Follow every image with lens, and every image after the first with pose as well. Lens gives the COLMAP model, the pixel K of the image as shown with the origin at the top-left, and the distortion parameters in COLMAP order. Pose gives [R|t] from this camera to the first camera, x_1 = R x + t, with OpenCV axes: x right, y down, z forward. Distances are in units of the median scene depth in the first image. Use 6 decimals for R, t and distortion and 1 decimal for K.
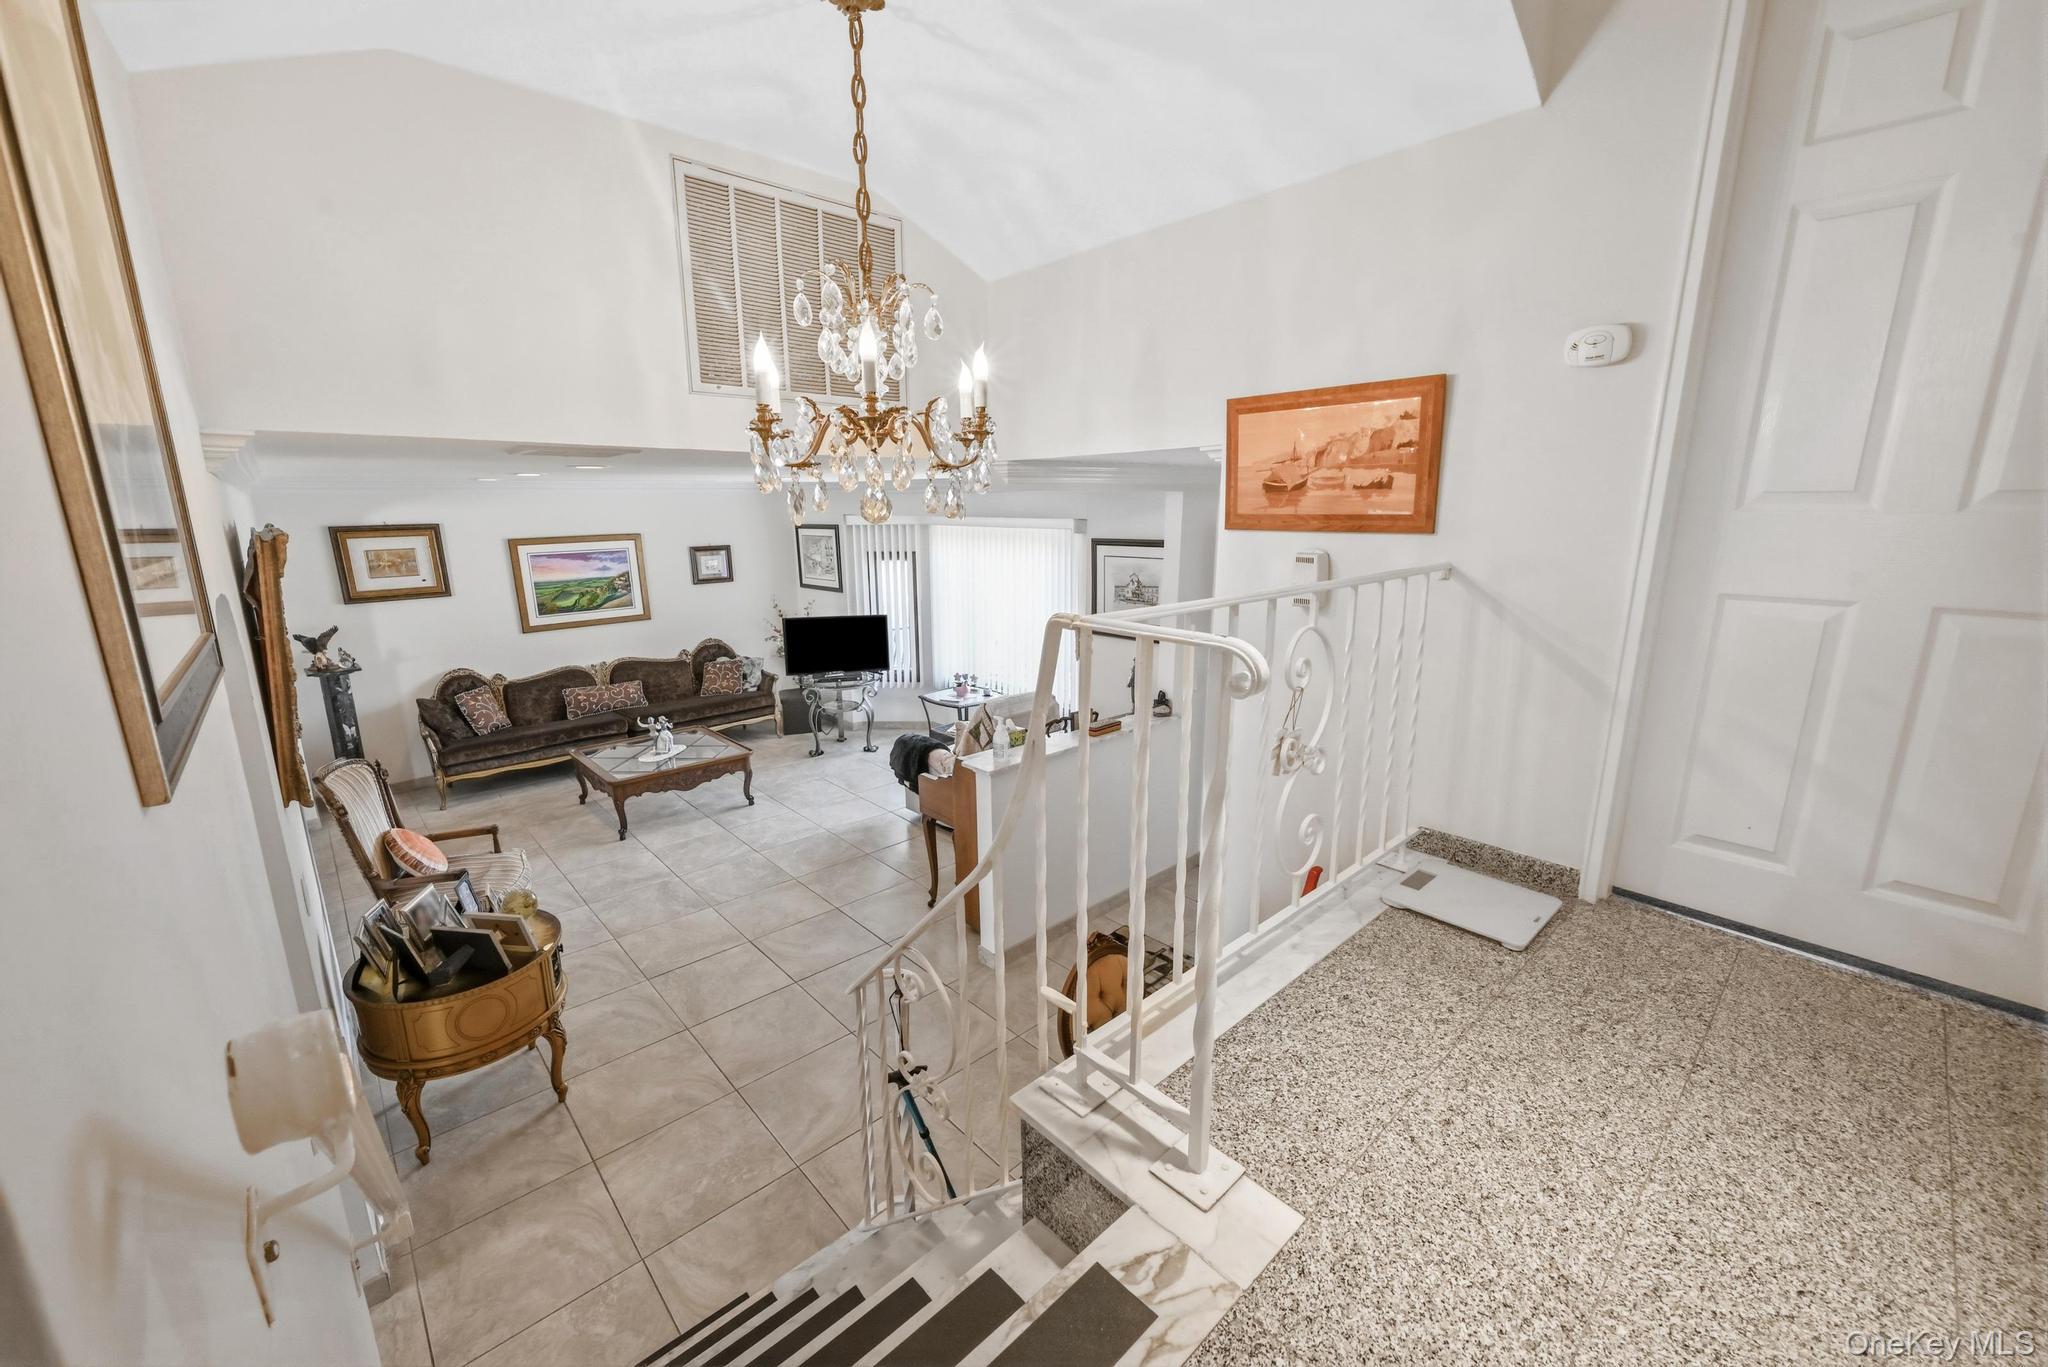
lens RADIAL K [[817.6, 0, 1024.0], [0, 817.6, 683.5], [0, 0, 1]] dist [0.000168, -0.000305]
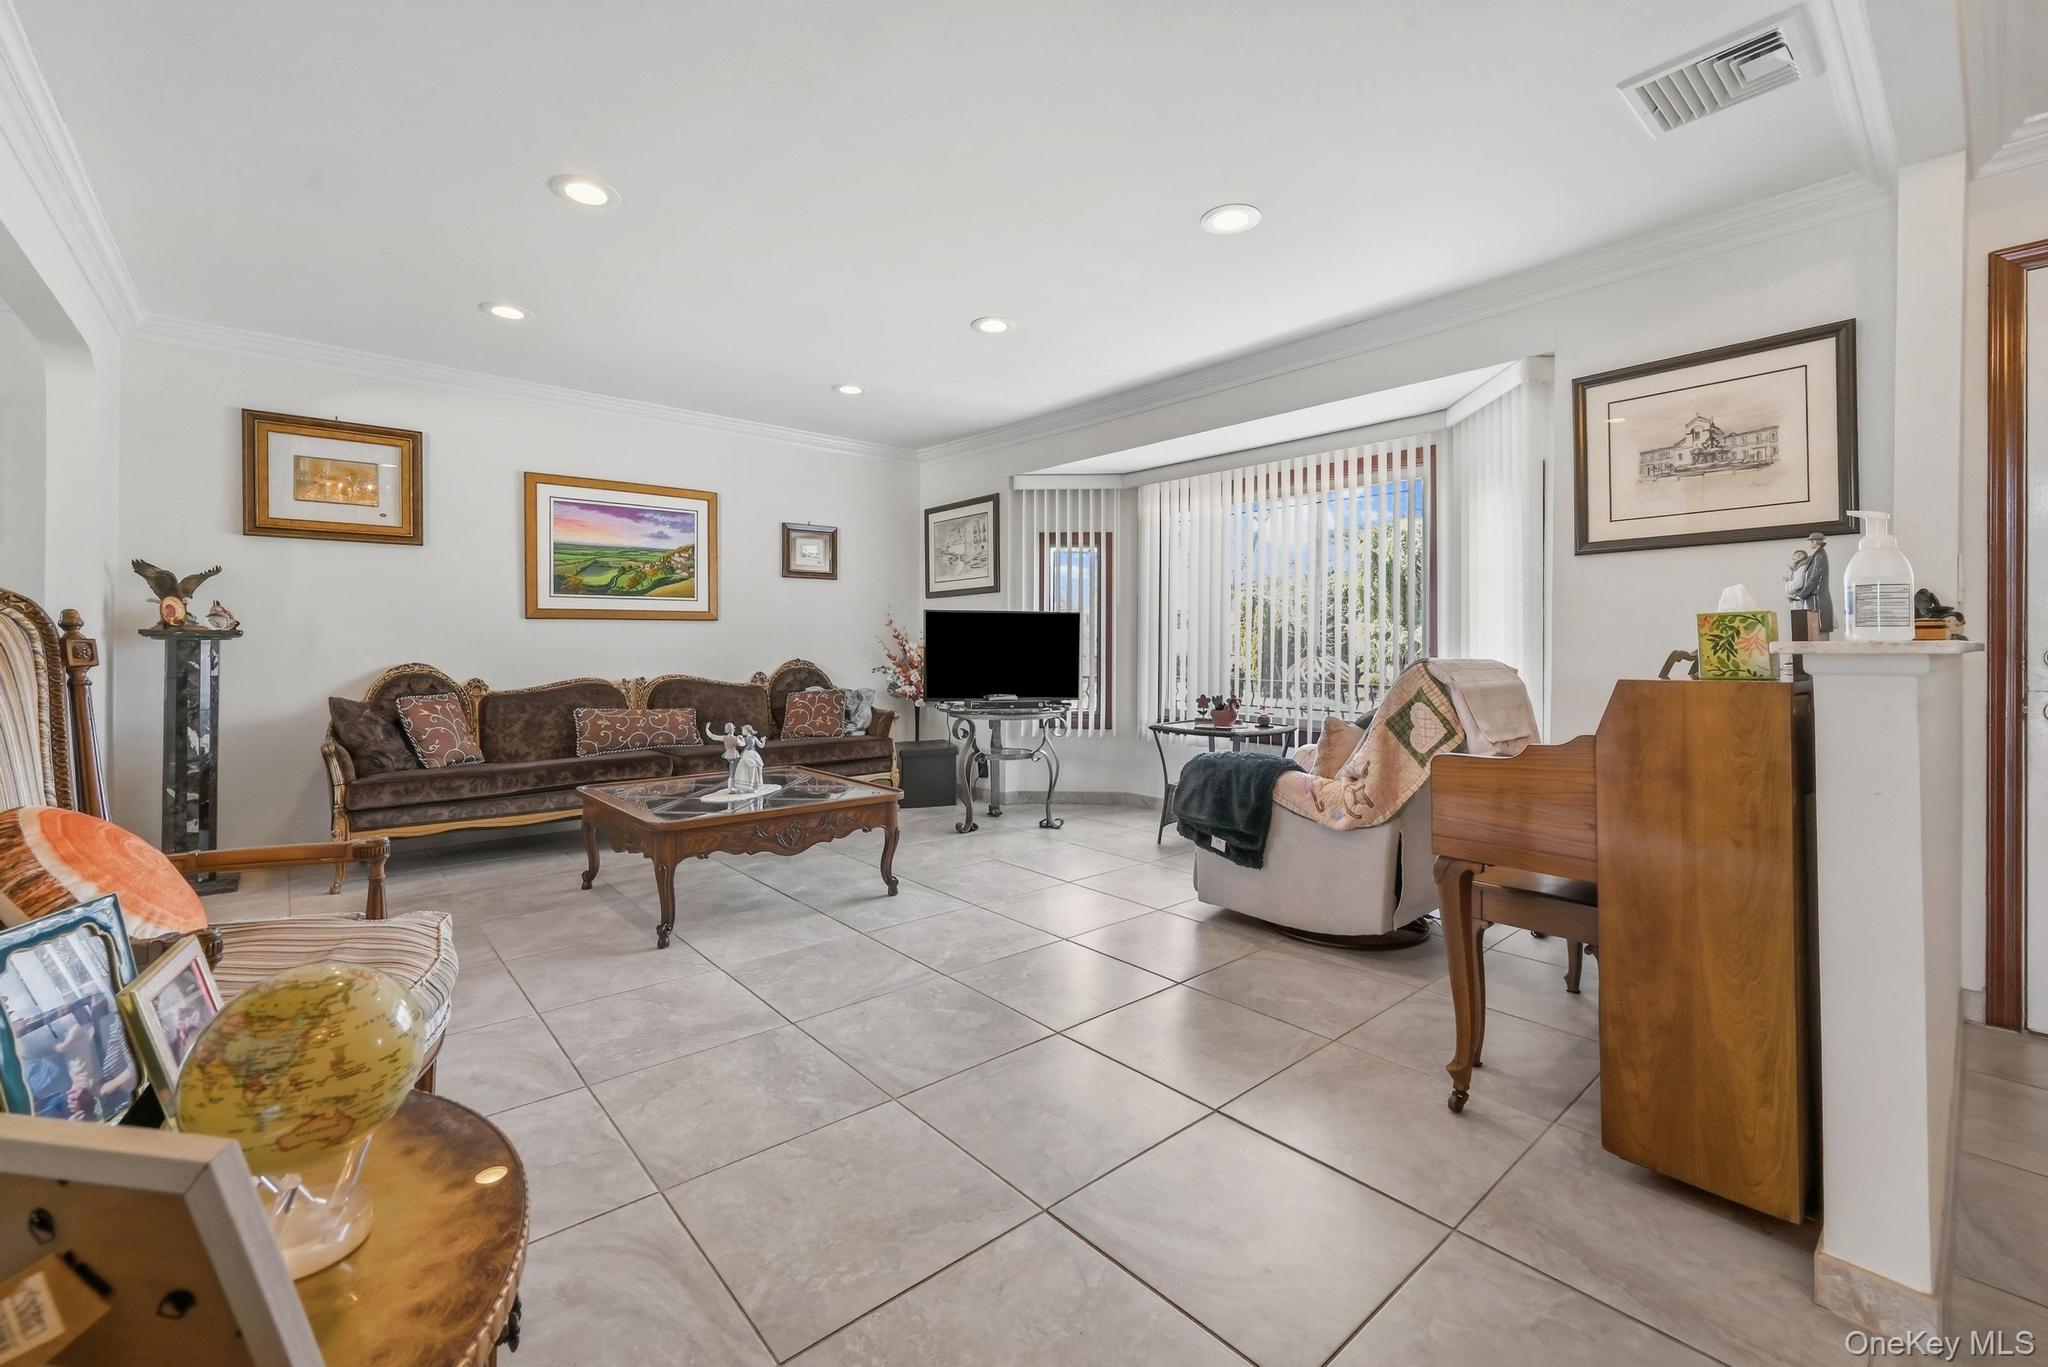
lens RADIAL K [[848.1, 0, 1017.9], [0, 848.1, 642.6], [0, 0, 1]] dist [-0.000870, -0.000259]
pose [[0.999630, 0.008870, -0.025724, -0.220528], [-0.014576, 0.972851, -0.230974, 0.106229], [0.022977, 0.231263, 0.972620, 0.385263]]
